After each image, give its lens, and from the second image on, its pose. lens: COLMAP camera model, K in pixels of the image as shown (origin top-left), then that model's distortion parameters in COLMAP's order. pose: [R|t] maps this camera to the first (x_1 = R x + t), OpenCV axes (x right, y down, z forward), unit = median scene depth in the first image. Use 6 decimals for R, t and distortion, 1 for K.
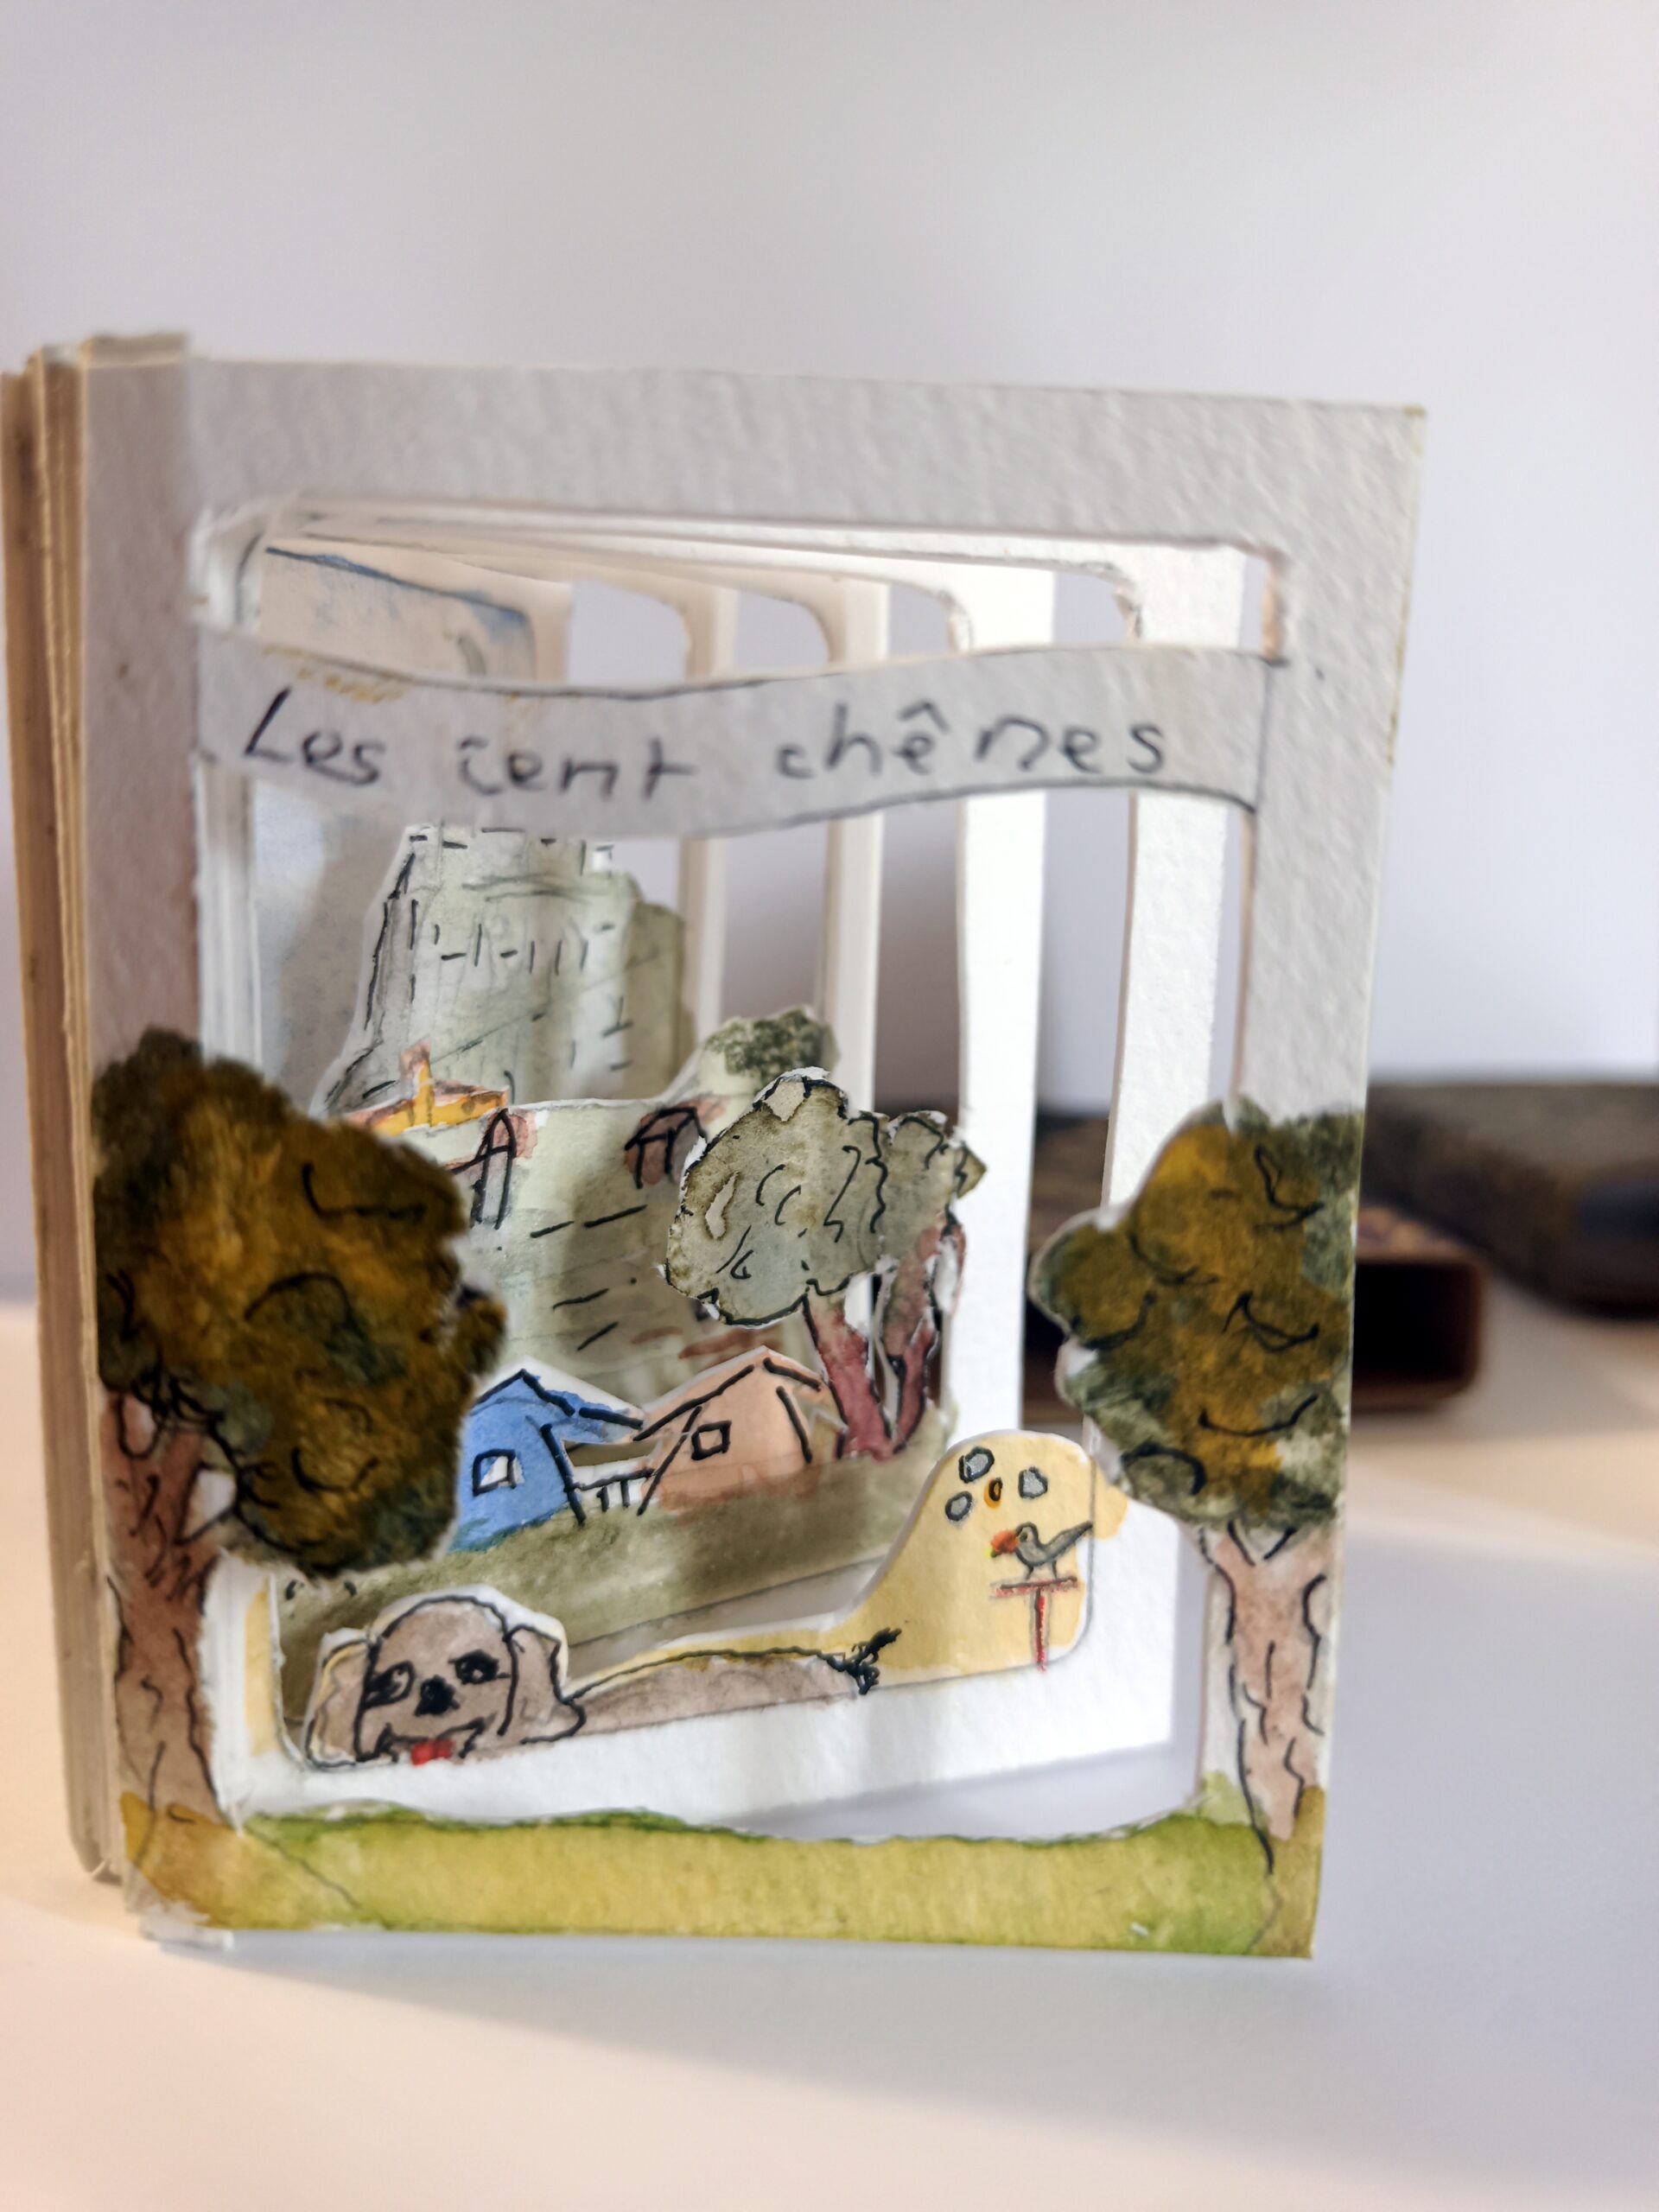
lens RADIAL K [[1781.7, 0, 828.1], [0, 1781.7, 1097.4], [0, 0, 1]] dist [0.035407, -0.145175]
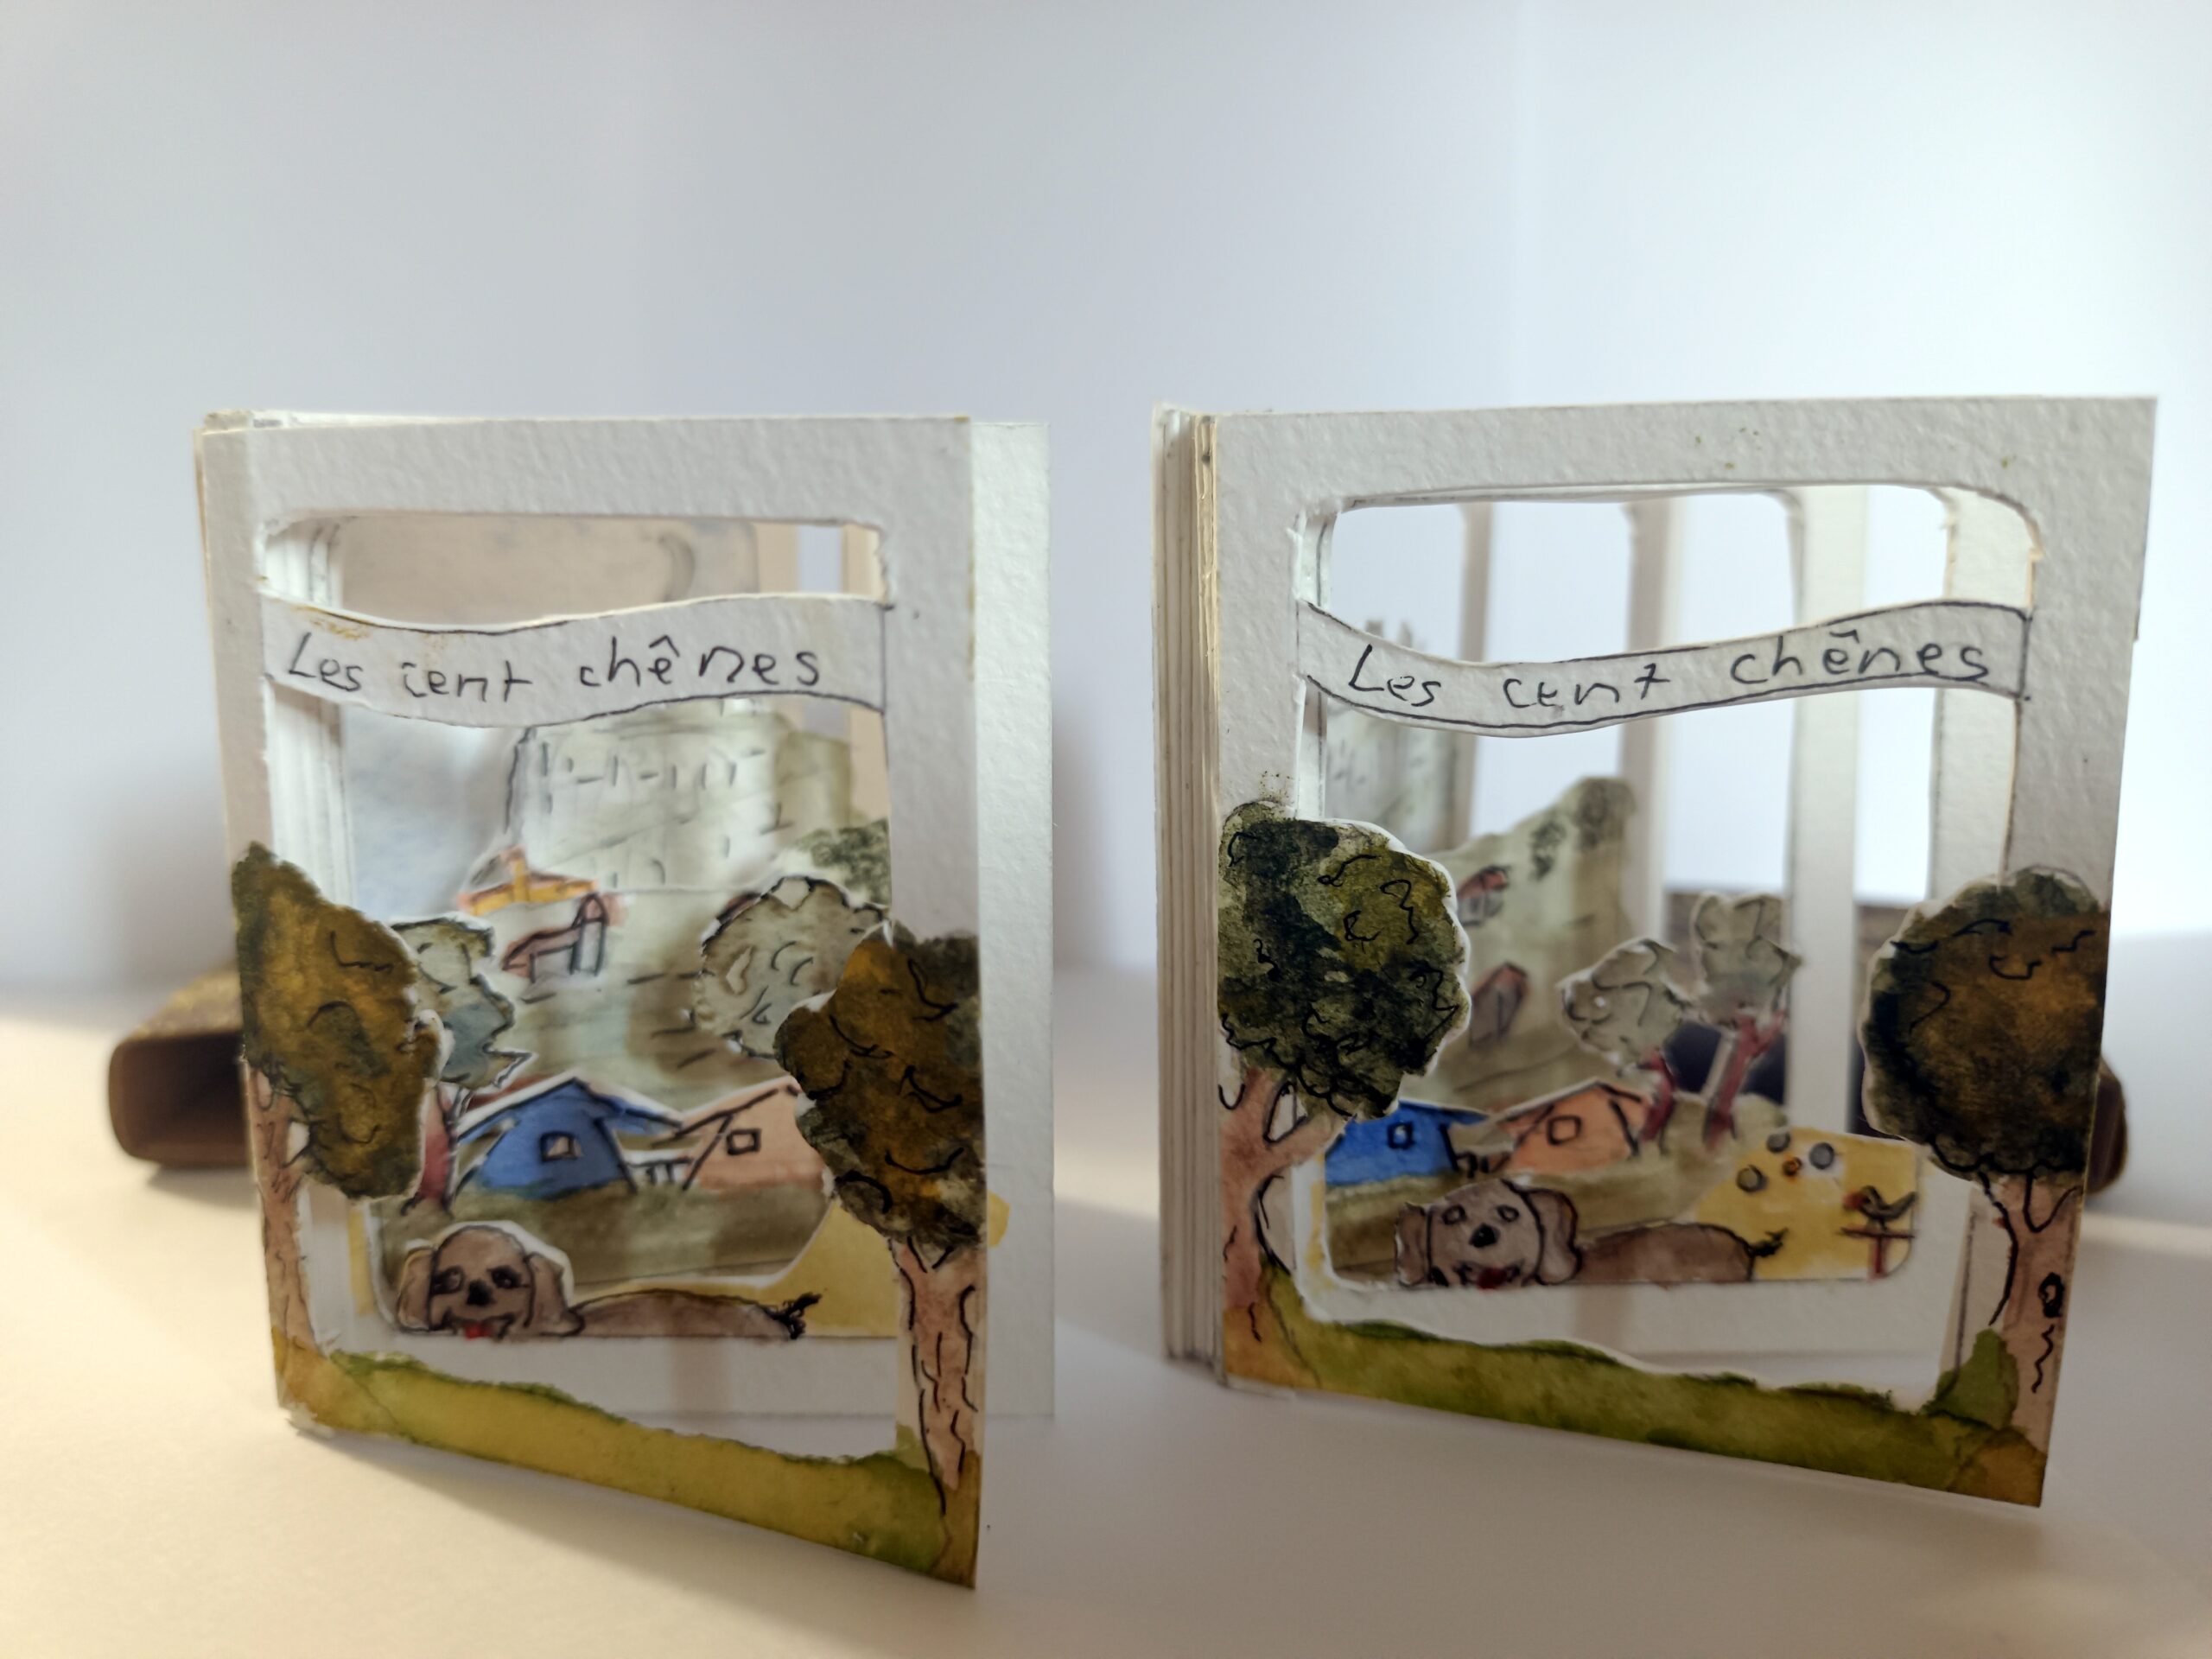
lens RADIAL K [[1781.7, 0, 1102.5], [0, 1781.7, 824.4], [0, 0, 1]] dist [0.035407, -0.145175]
pose [[0.927503, 0.036269, -0.372051, 0.871031], [-0.034686, 0.999338, 0.010948, -0.093052], [0.372202, 0.002750, 0.928148, -0.190662]]
